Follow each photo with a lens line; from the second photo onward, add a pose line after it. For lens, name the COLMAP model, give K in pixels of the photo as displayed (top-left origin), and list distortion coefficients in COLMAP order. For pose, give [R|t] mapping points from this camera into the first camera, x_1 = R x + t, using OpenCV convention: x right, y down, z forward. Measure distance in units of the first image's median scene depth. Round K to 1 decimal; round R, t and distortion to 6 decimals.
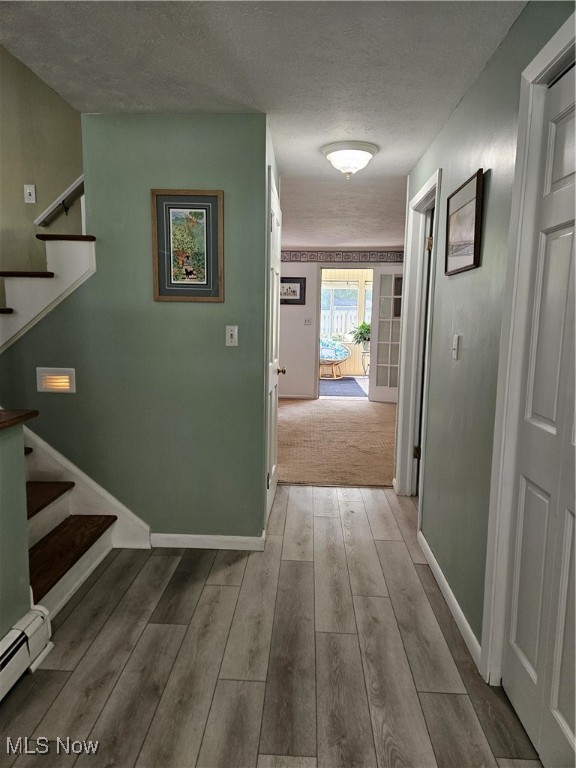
lens RADIAL K [[513.9, 0, 288.0], [0, 513.9, 384.0], [0, 0, 1]] dist [0.087042, -0.077617]
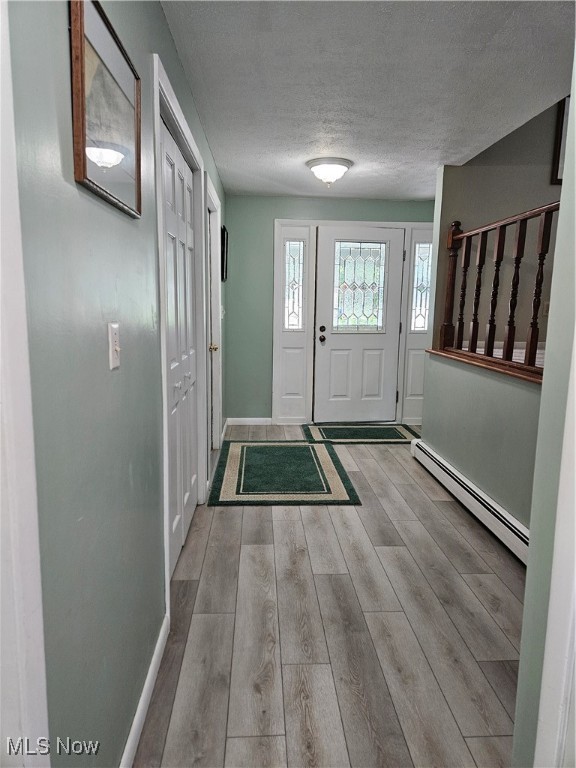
lens RADIAL K [[513.9, 0, 288.0], [0, 513.9, 384.0], [0, 0, 1]] dist [0.087042, -0.077617]
pose [[-0.994641, -0.014728, -0.102335, 0.241530], [-0.043861, 0.956429, 0.288652, -0.239022], [0.093625, 0.291594, -0.951949, 1.871717]]
